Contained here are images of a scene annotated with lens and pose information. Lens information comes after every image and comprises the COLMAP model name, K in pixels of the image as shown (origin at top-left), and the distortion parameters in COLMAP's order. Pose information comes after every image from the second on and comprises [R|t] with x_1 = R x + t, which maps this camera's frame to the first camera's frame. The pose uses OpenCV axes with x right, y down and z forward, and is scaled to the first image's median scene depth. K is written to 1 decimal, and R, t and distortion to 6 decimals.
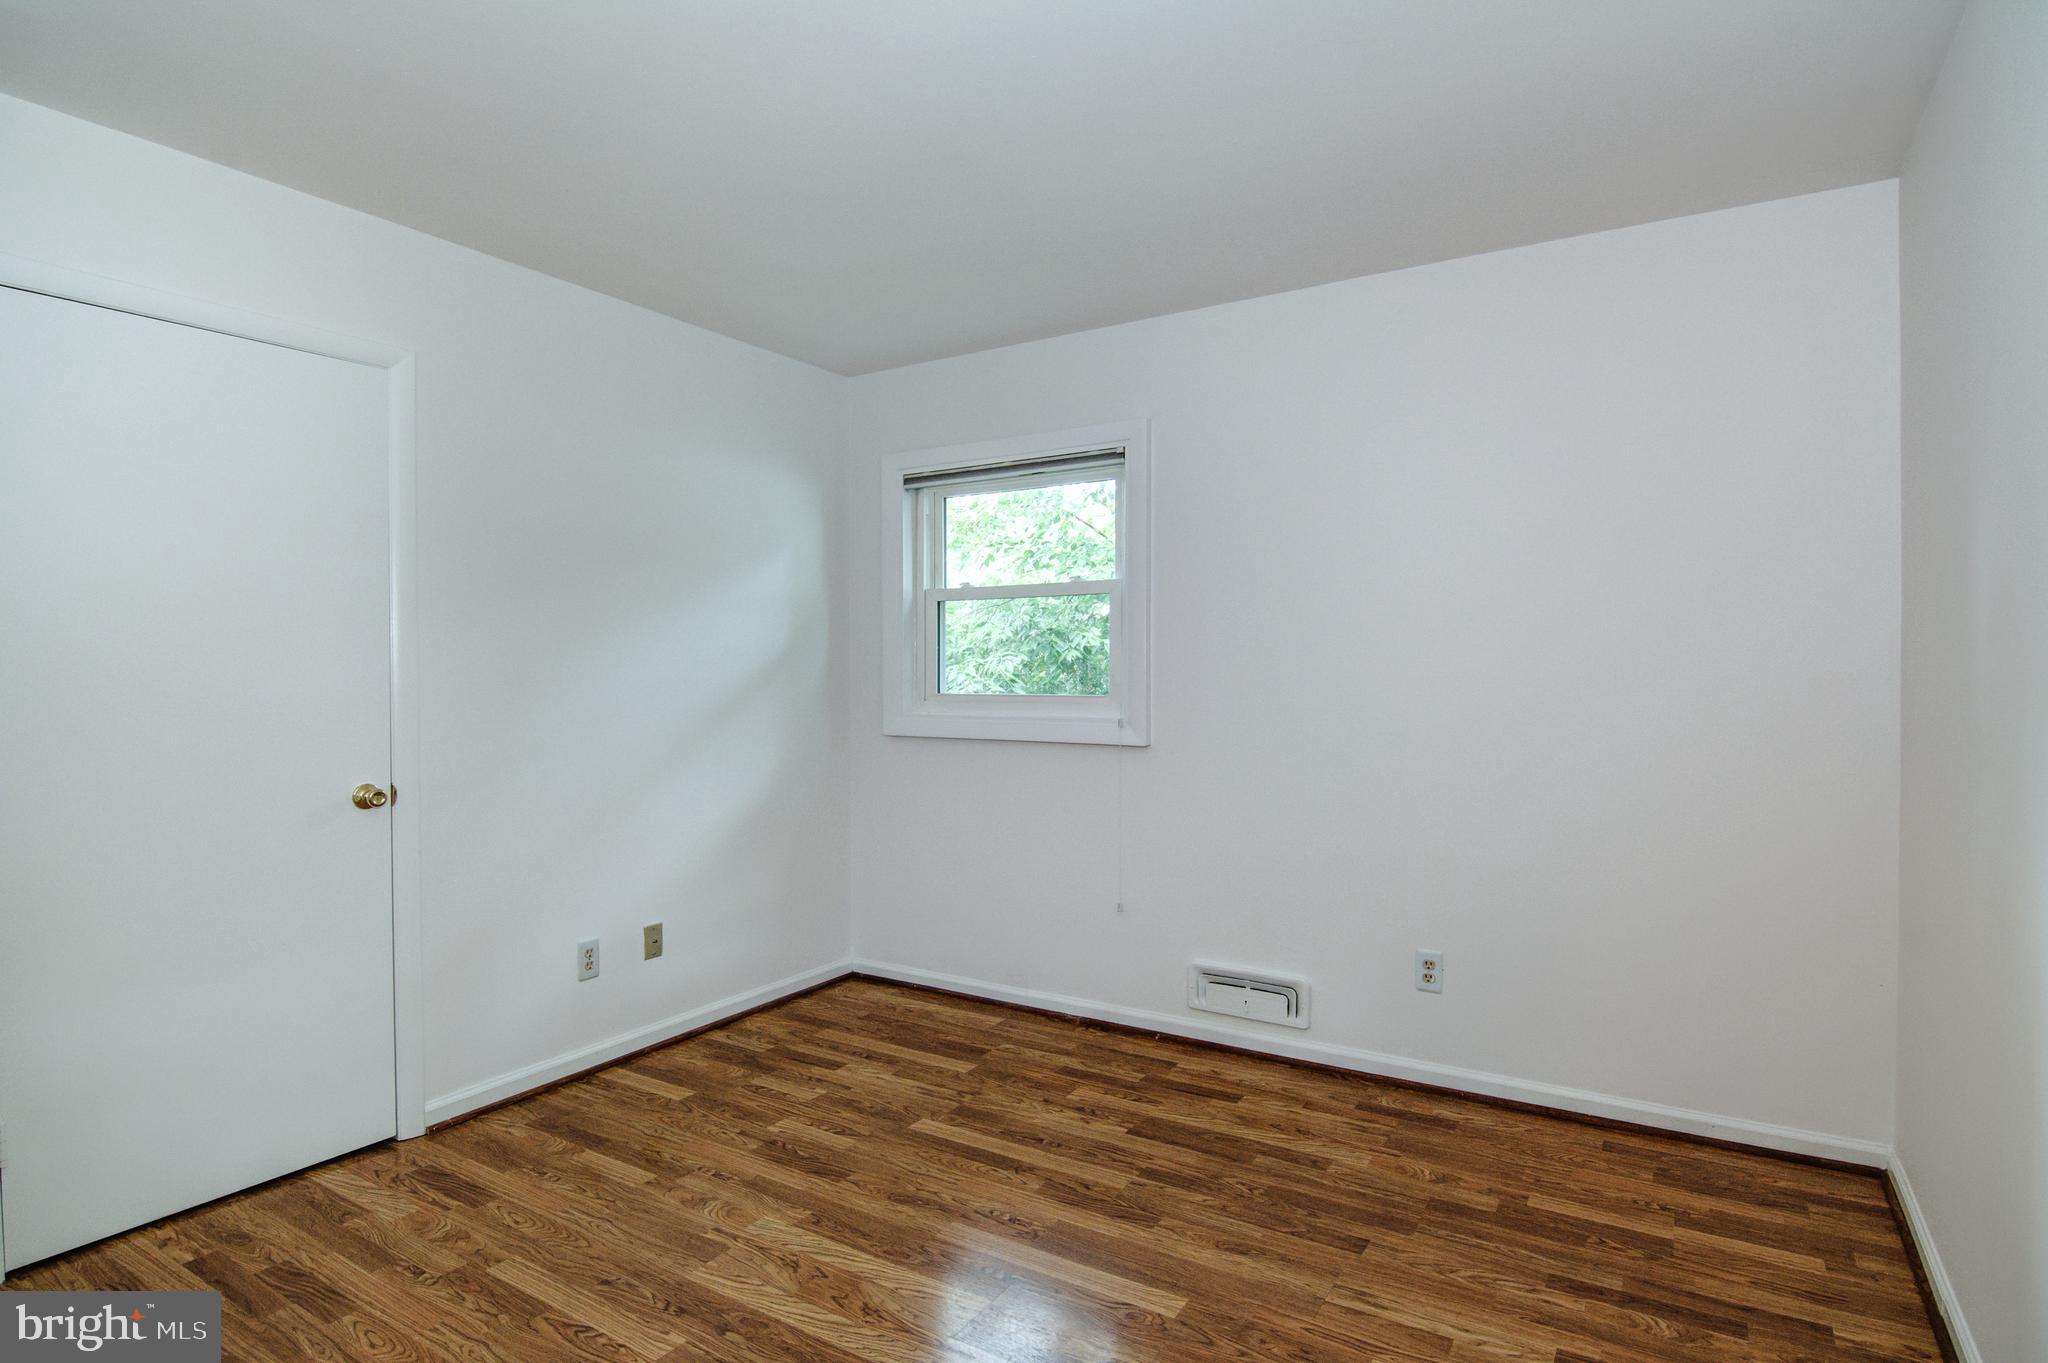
lens RADIAL K [[1004.2, 0, 1002.7], [0, 1004.2, 689.0], [0, 0, 1]] dist [0.004685, -0.010600]
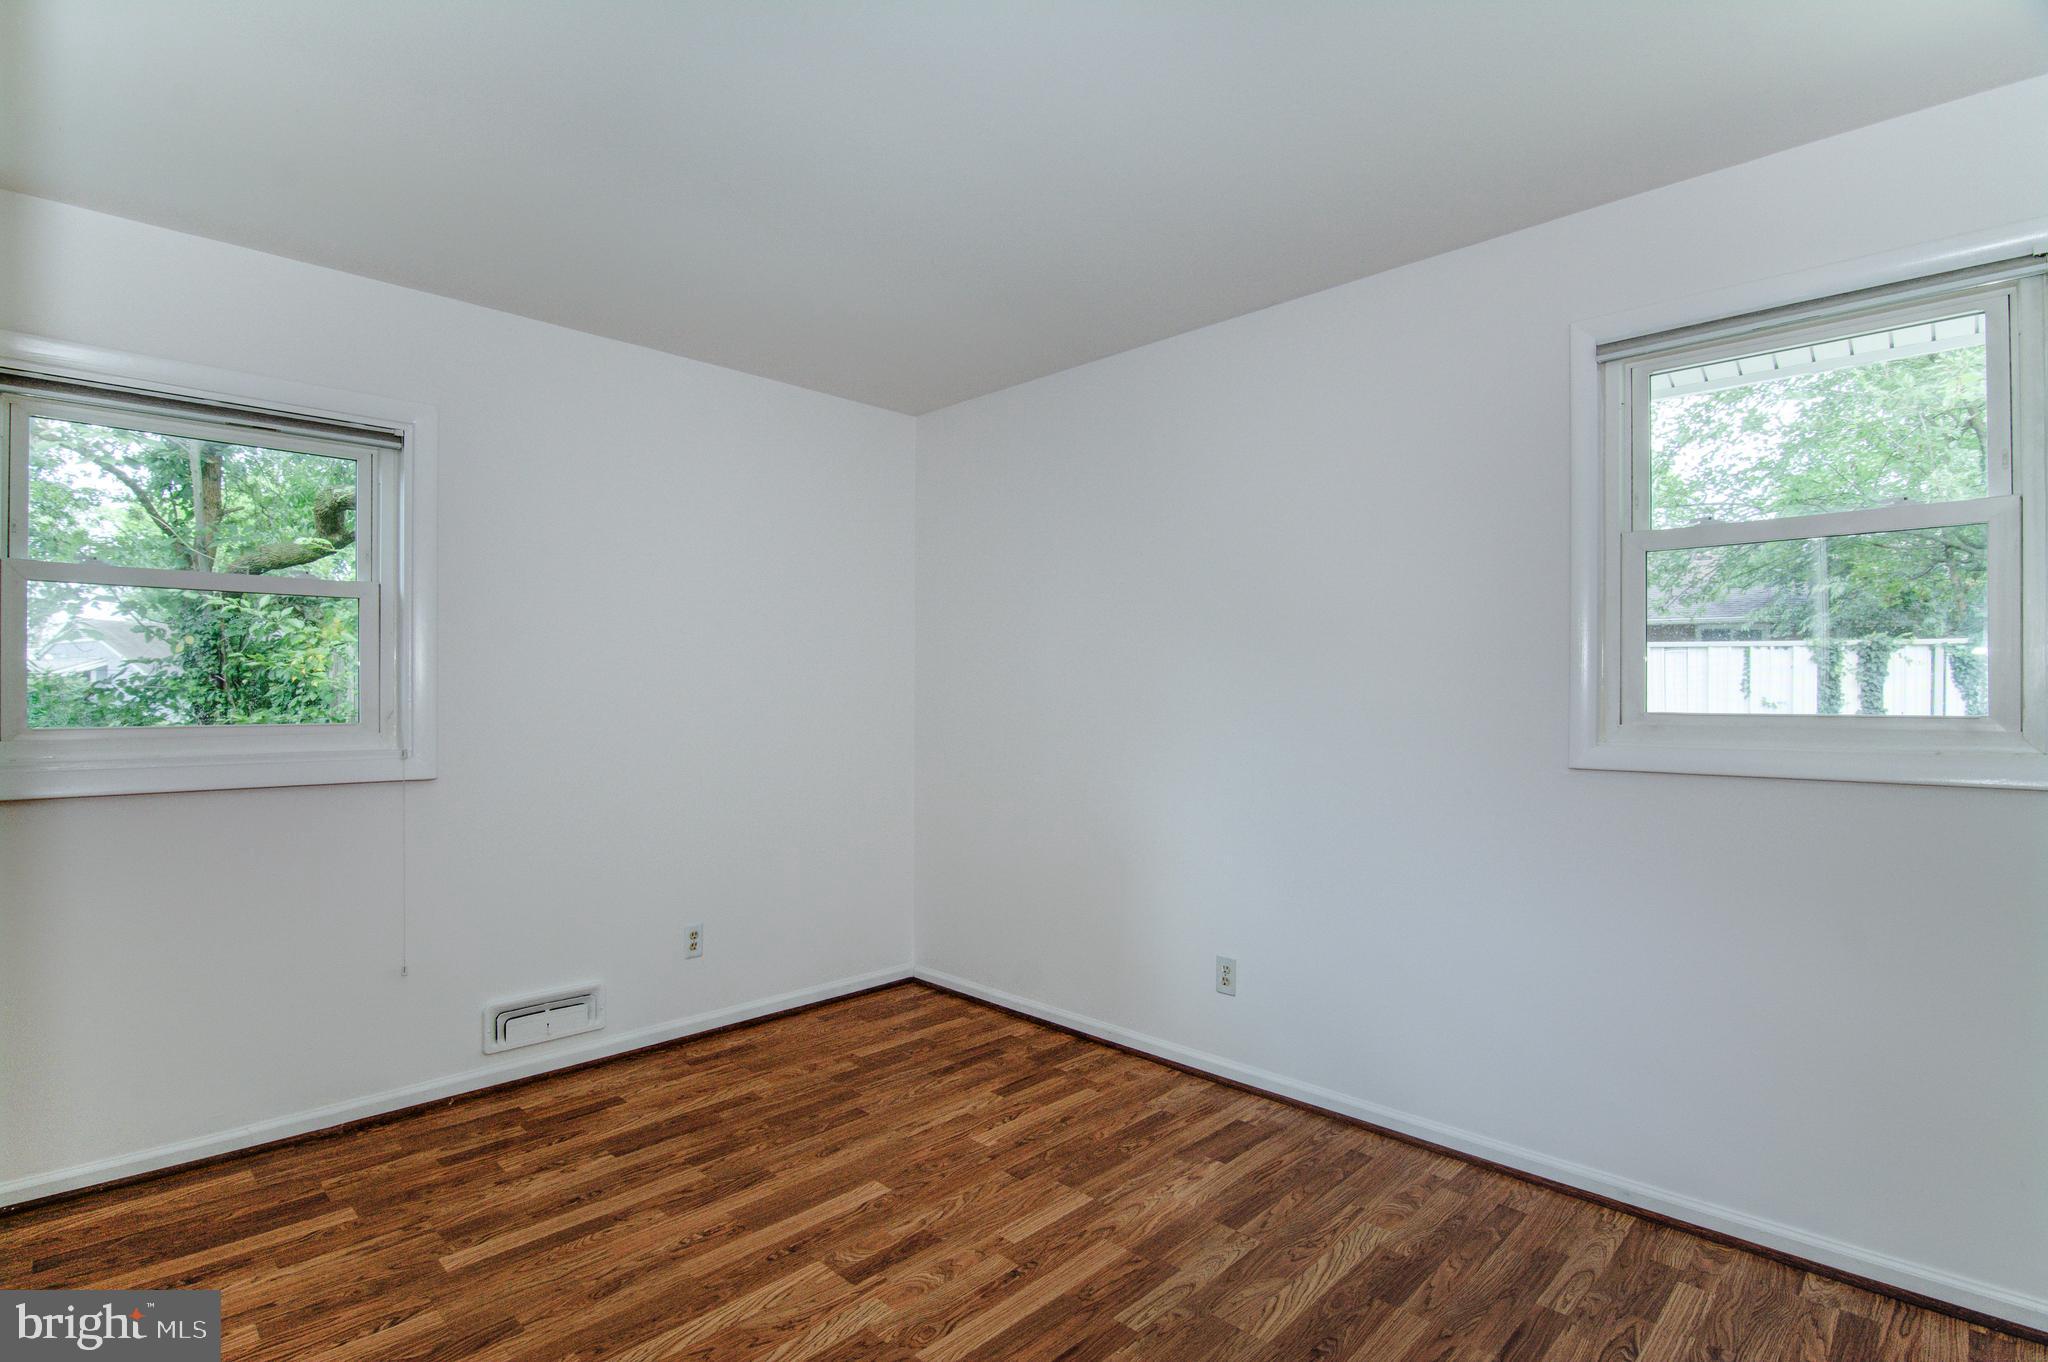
lens RADIAL K [[1004.2, 0, 1002.7], [0, 1004.2, 688.5], [0, 0, 1]] dist [0.004685, -0.010600]
pose [[0.233643, 0.012861, 0.972237, -0.753943], [0.016598, 0.999714, -0.017213, 0.003018], [-0.972181, 0.020159, 0.233363, 0.386116]]
